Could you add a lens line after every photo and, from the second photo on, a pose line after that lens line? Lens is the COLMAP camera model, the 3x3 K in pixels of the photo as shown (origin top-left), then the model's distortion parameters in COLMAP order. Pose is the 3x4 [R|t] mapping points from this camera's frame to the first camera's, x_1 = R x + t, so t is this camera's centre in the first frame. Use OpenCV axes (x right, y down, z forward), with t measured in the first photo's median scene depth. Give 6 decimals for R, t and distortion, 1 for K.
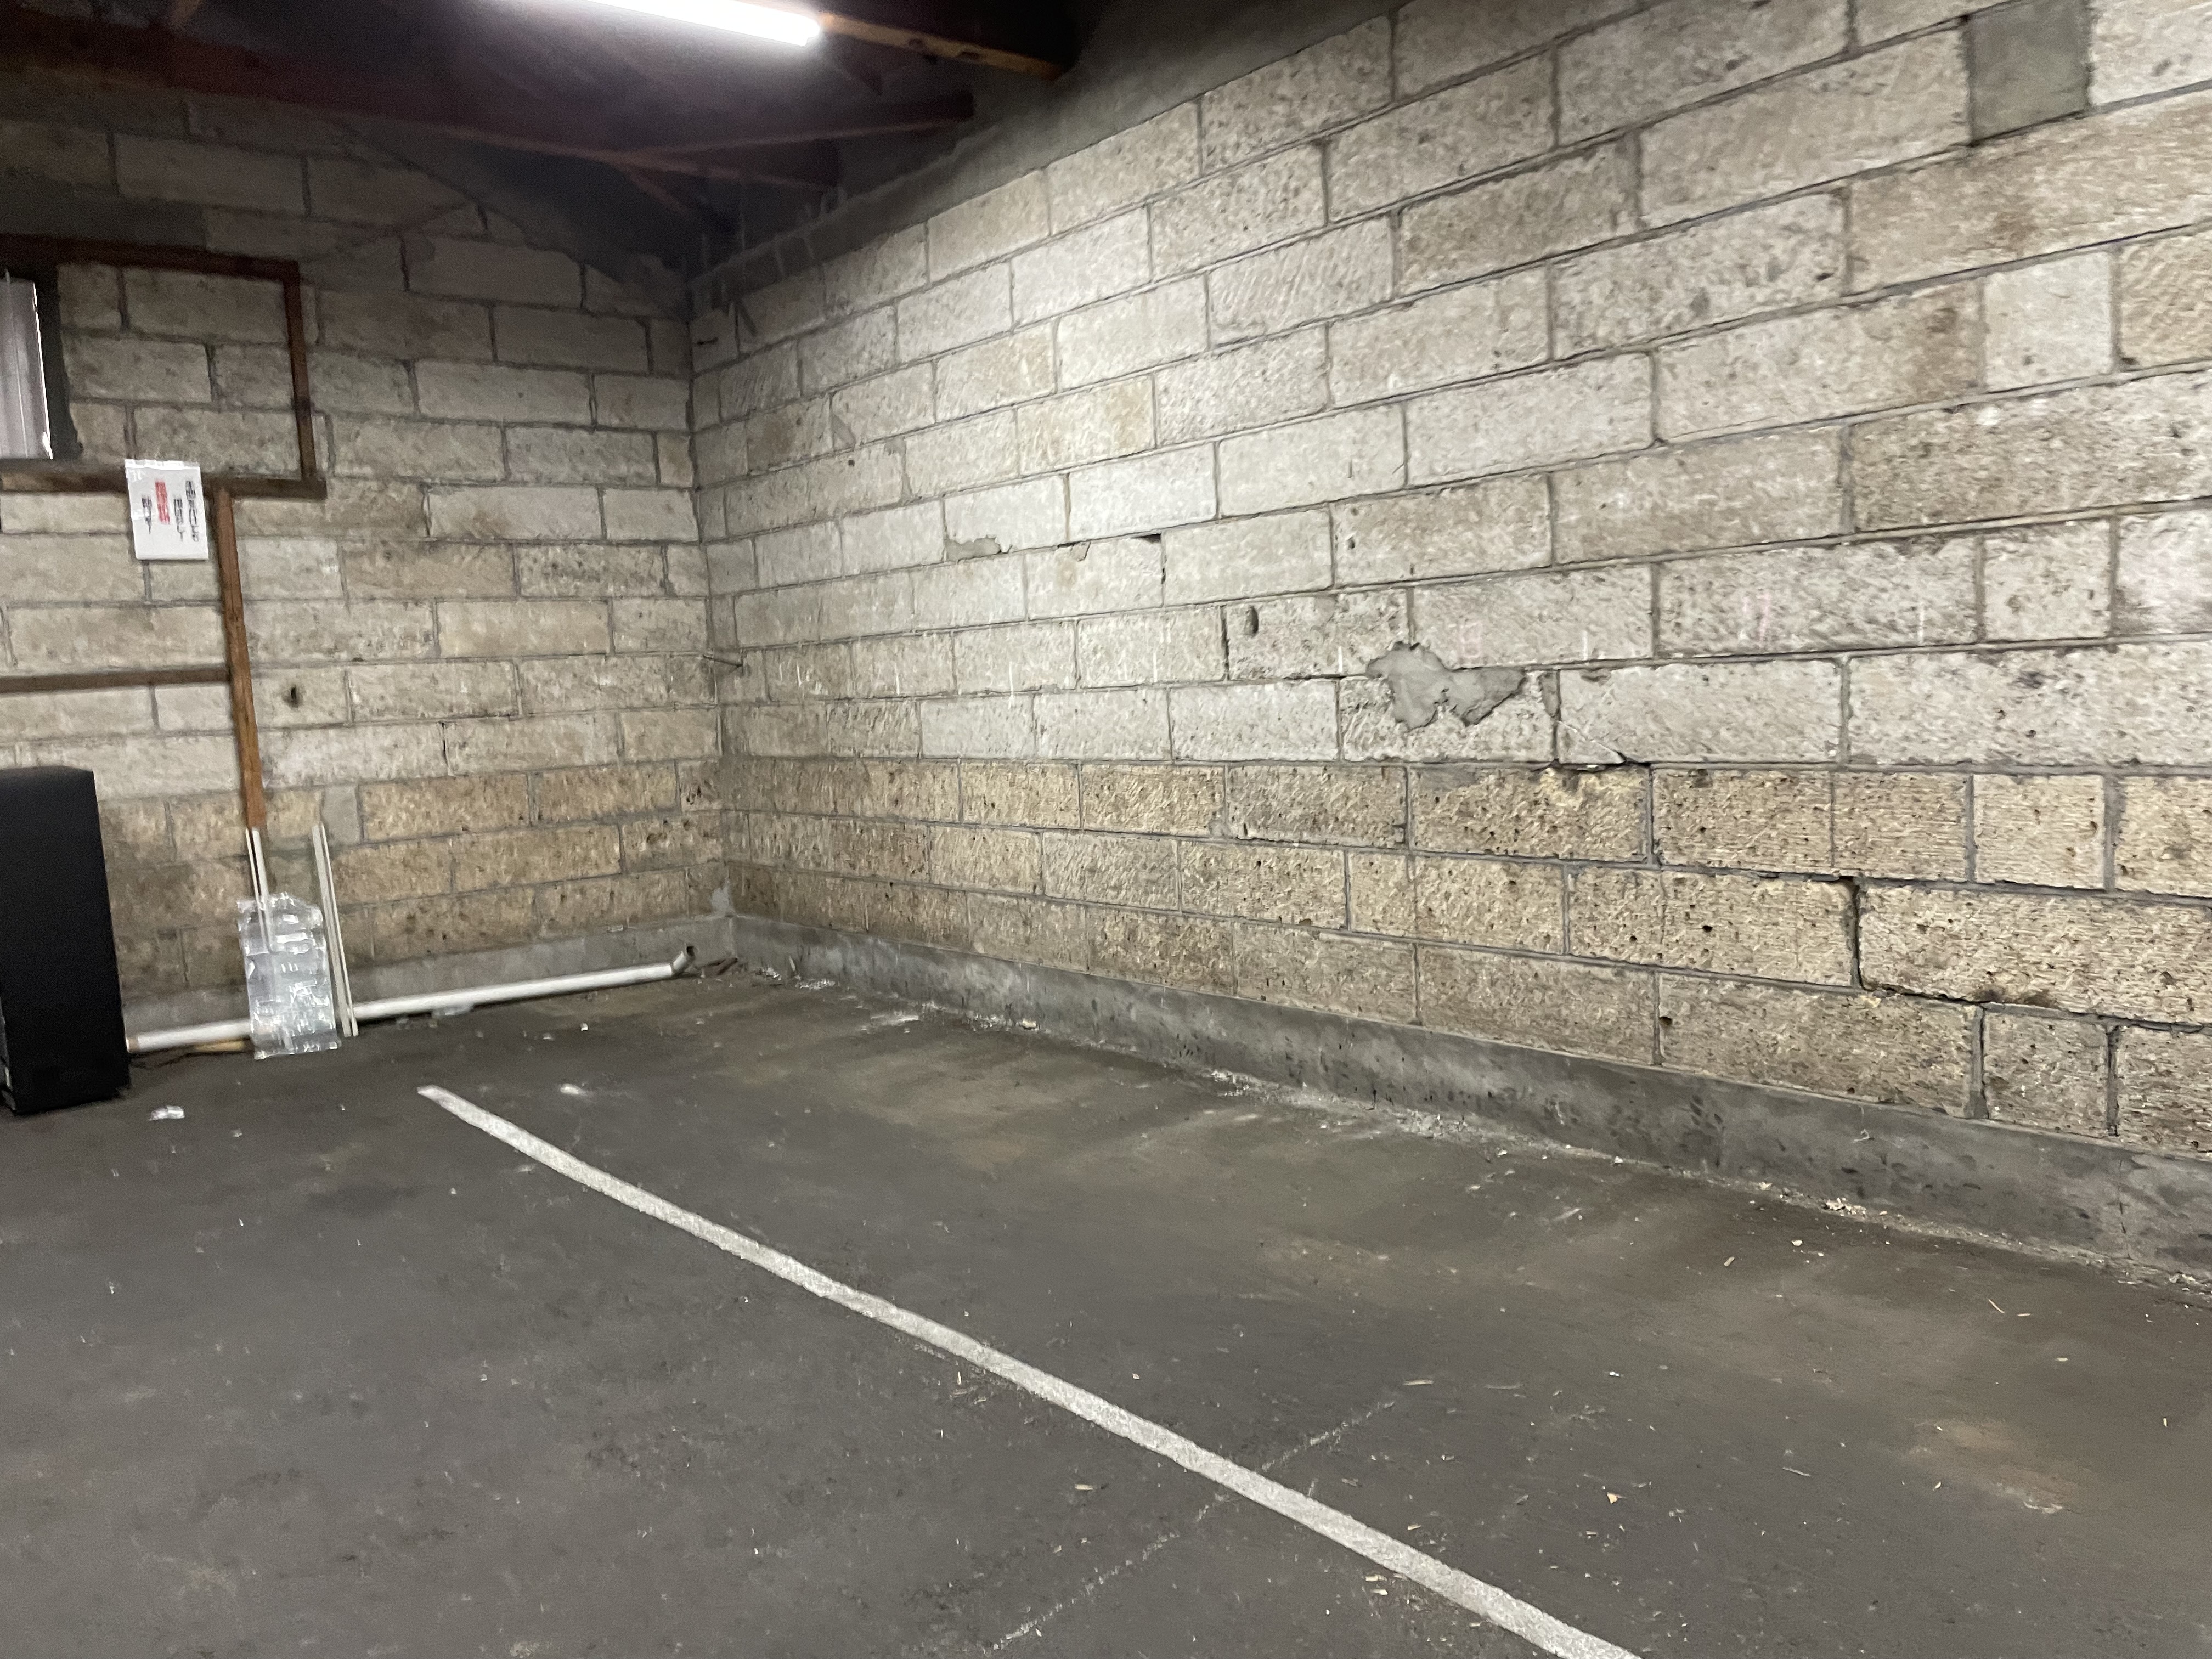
lens RADIAL K [[1683.3, 0, 1134.0], [0, 1683.3, 855.2], [0, 0, 1]] dist [0.090535, -0.118736]
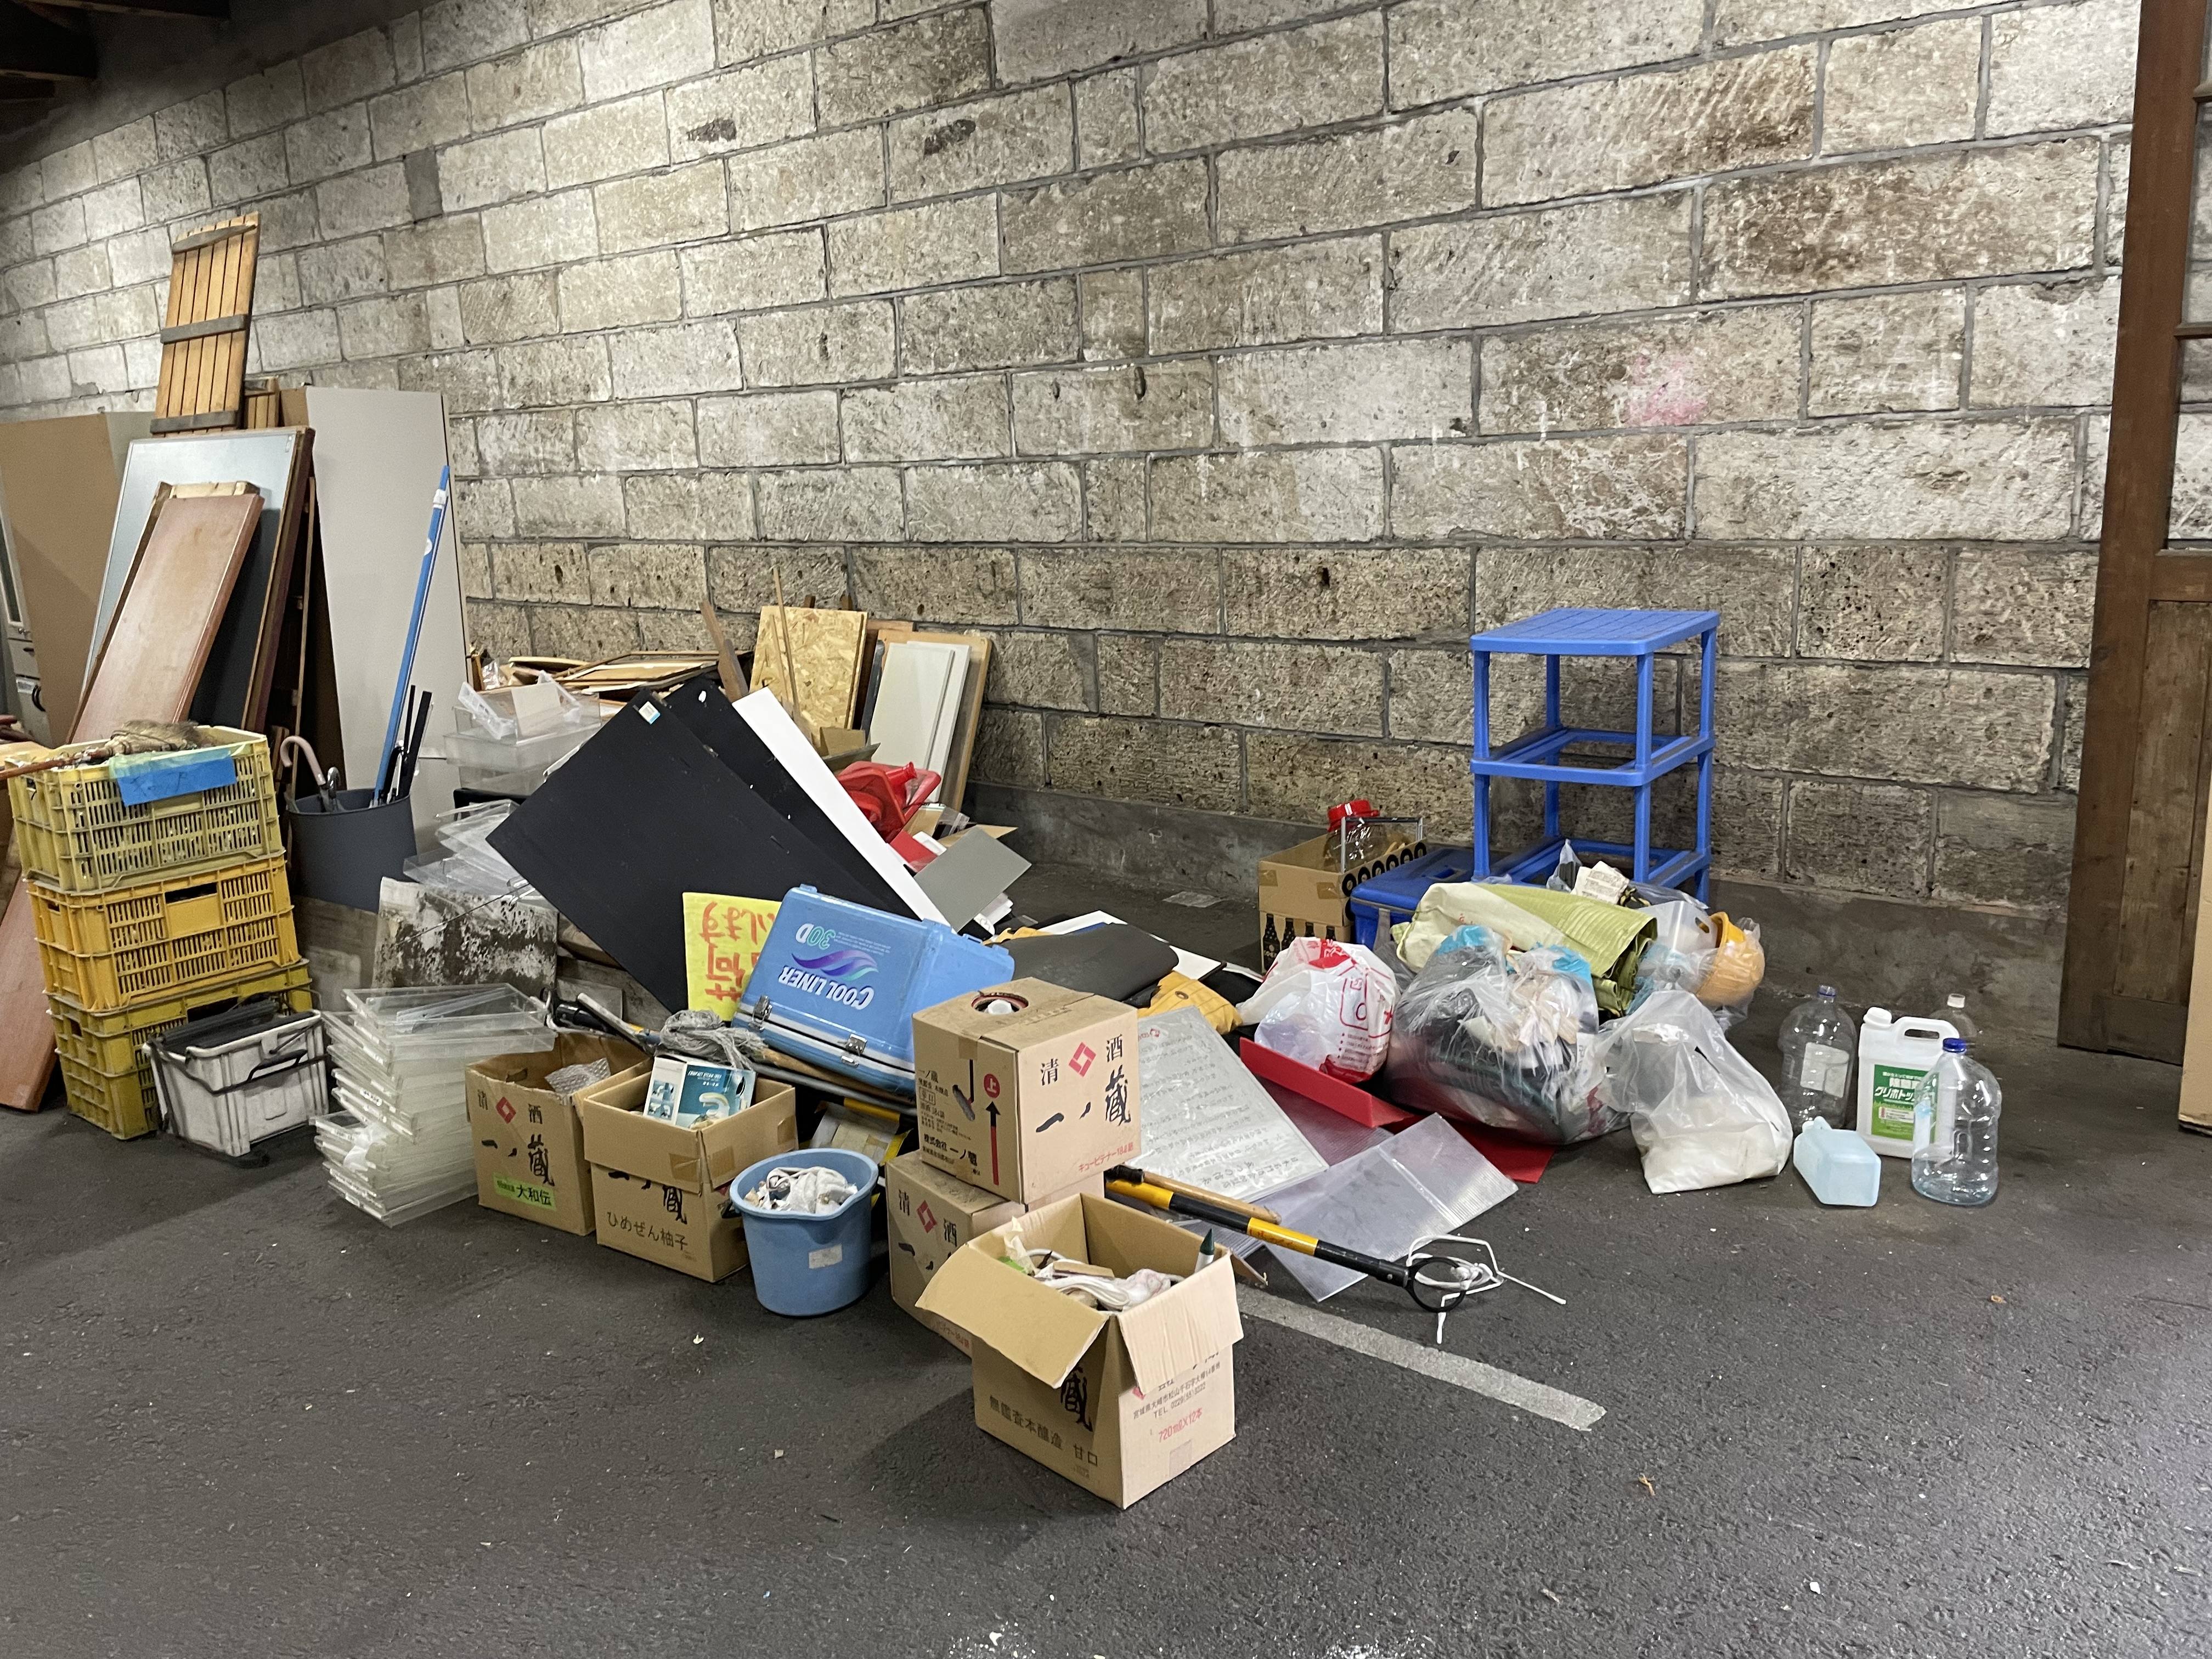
lens RADIAL K [[1680.8, 0, 1106.0], [0, 1680.8, 829.5], [0, 0, 1]] dist [0.094855, -0.125368]
pose [[0.983927, -0.025719, 0.176707, 0.465532], [0.007077, 0.994413, 0.105324, 0.043114], [-0.178428, -0.102380, 0.978612, -0.595292]]
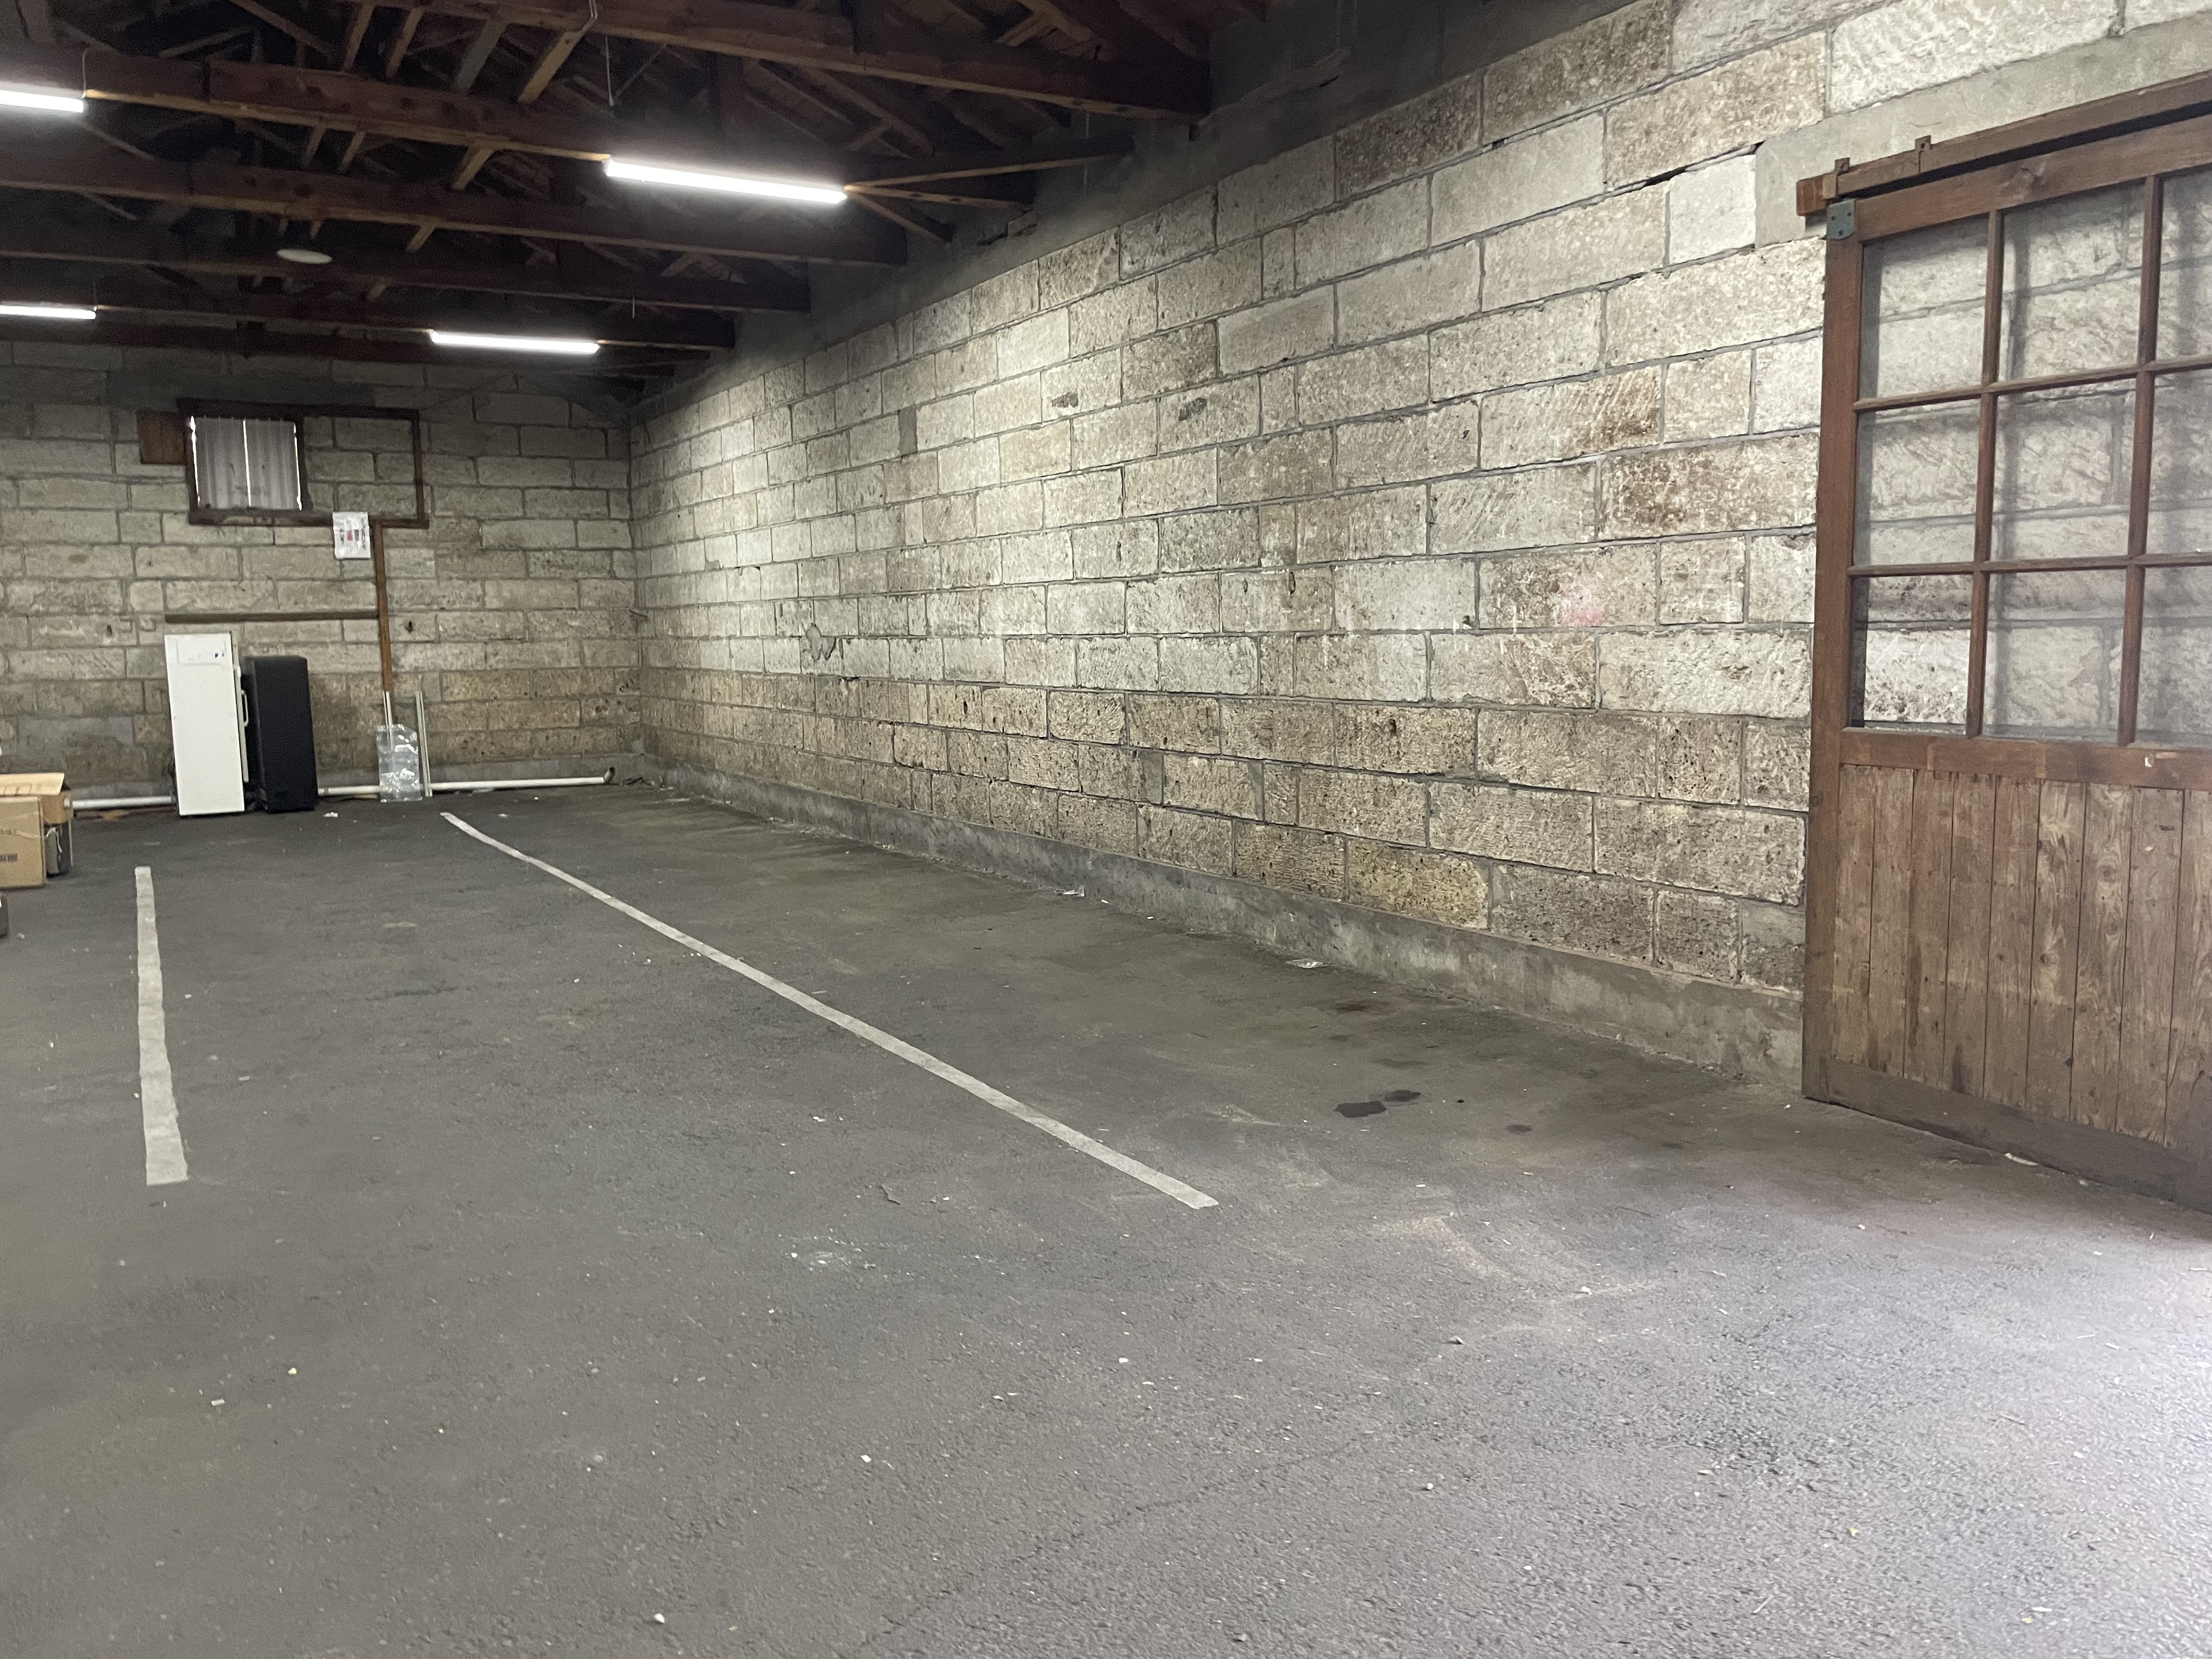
lens RADIAL K [[1680.8, 0, 1106.0], [0, 1680.8, 829.5], [0, 0, 1]] dist [0.094855, -0.125368]
pose [[0.985171, 0.053596, -0.162992, 0.663588], [-0.050142, 0.998423, 0.025234, 0.054309], [0.164087, -0.016687, 0.986305, -0.856589]]
